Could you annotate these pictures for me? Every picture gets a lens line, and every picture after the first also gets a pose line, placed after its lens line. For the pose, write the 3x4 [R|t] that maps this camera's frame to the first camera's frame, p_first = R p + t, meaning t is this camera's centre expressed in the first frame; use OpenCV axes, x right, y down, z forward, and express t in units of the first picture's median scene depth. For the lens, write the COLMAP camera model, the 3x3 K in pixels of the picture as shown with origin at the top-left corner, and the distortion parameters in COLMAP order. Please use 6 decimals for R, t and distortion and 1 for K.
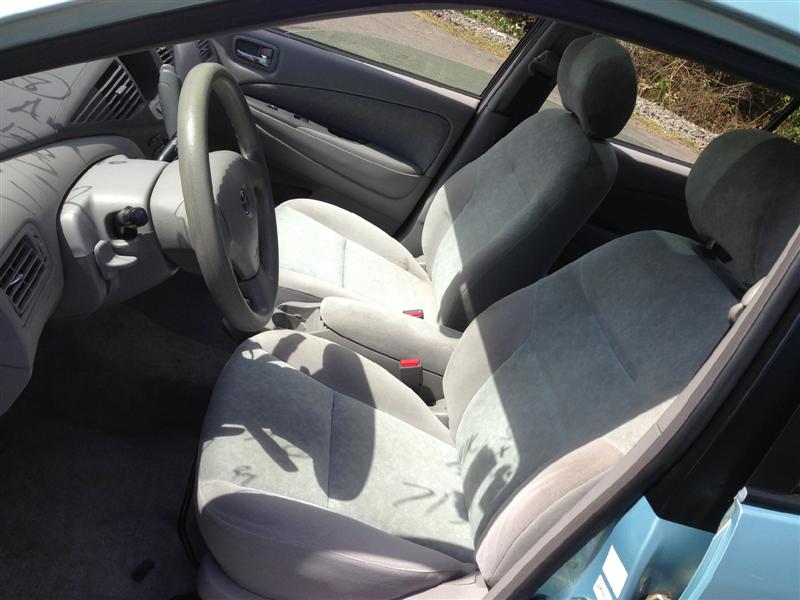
lens RADIAL K [[725.0, 0, 403.9], [0, 725.0, 299.3], [0, 0, 1]] dist [0.107956, -0.181808]
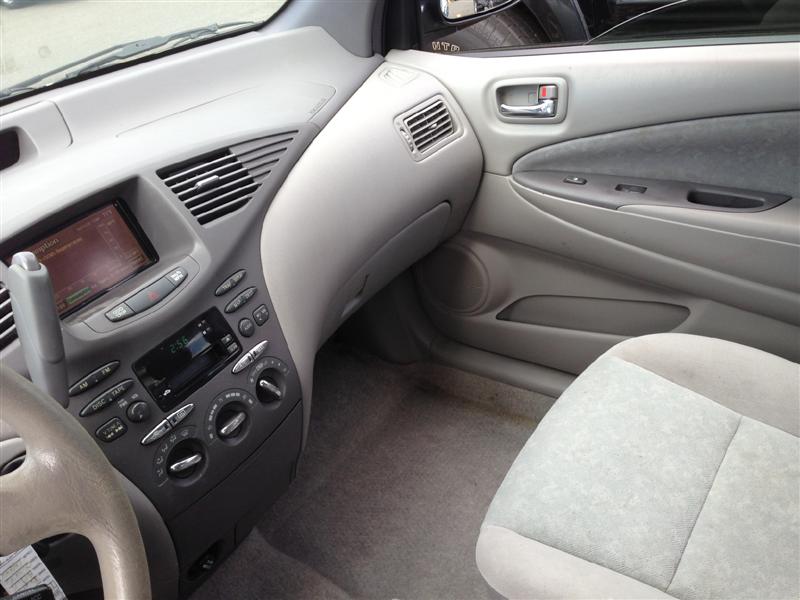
lens RADIAL K [[725.0, 0, 403.9], [0, 725.0, 299.3], [0, 0, 1]] dist [0.107956, -0.181808]
pose [[0.679882, -0.087452, -0.728088, 0.180408], [0.065757, 0.996134, -0.058245, -0.207965], [0.730367, -0.008278, 0.683005, 0.726253]]
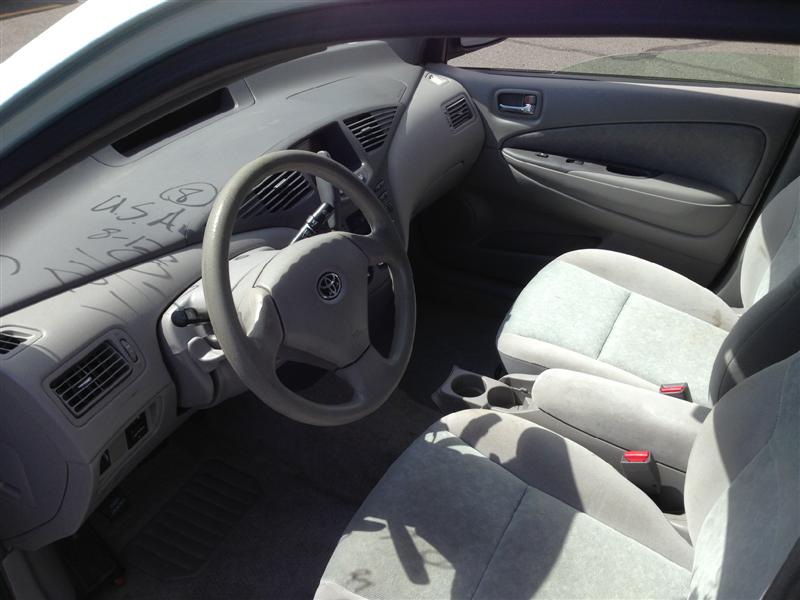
lens RADIAL K [[725.0, 0, 403.9], [0, 725.0, 299.3], [0, 0, 1]] dist [0.107956, -0.181808]
pose [[0.797336, -0.055088, -0.601016, 0.312979], [0.024928, 0.997982, -0.058401, -0.044073], [0.603020, 0.031583, 0.797100, 0.229345]]
